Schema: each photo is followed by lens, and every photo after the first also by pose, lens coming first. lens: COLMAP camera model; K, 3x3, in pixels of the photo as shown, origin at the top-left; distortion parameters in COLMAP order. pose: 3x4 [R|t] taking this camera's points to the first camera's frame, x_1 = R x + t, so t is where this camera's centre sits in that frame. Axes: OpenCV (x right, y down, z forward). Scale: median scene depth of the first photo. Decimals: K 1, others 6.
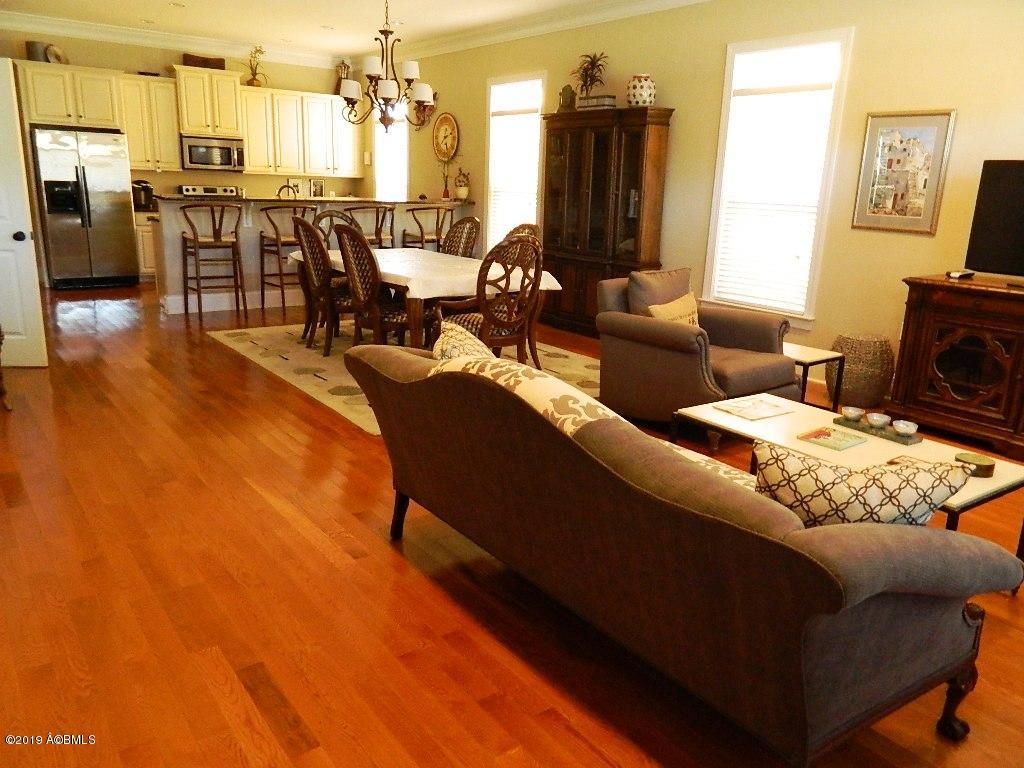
lens RADIAL K [[771.1, 0, 511.3], [0, 771.1, 385.0], [0, 0, 1]] dist [0.012961, -0.002013]
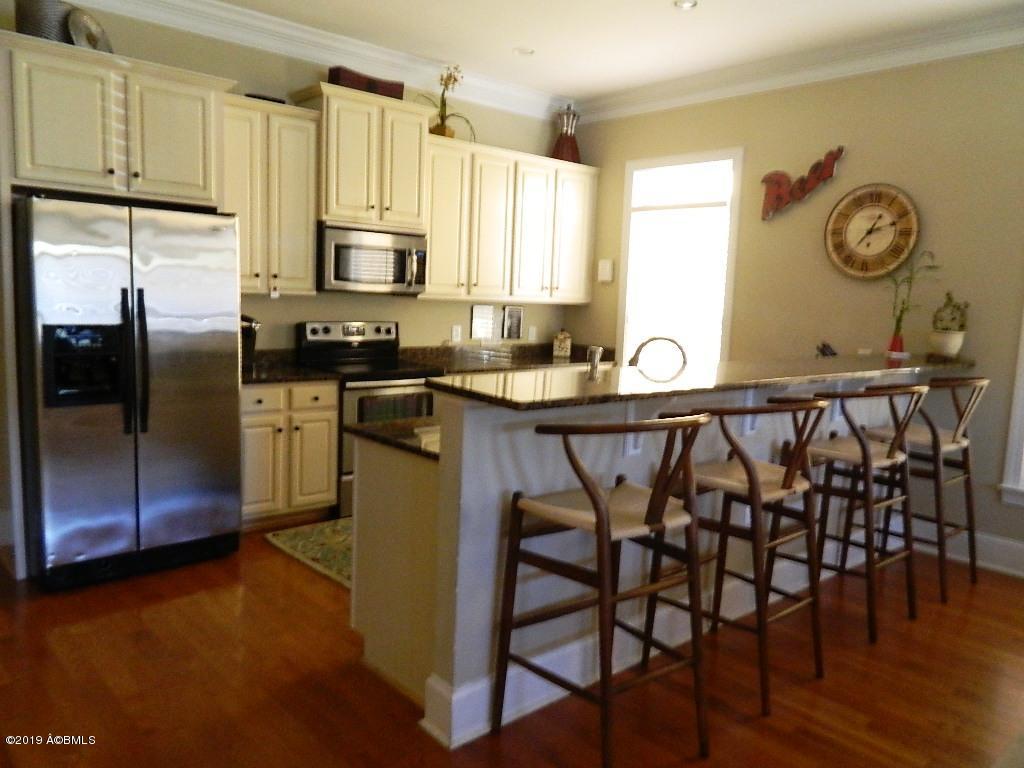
lens RADIAL K [[771.1, 0, 513.2], [0, 771.1, 385.6], [0, 0, 1]] dist [0.012961, -0.002013]
pose [[0.994808, -0.009524, 0.101320, -0.358027], [0.022779, 0.991189, -0.130478, -0.156464], [-0.099185, 0.132109, 0.986260, 0.524036]]
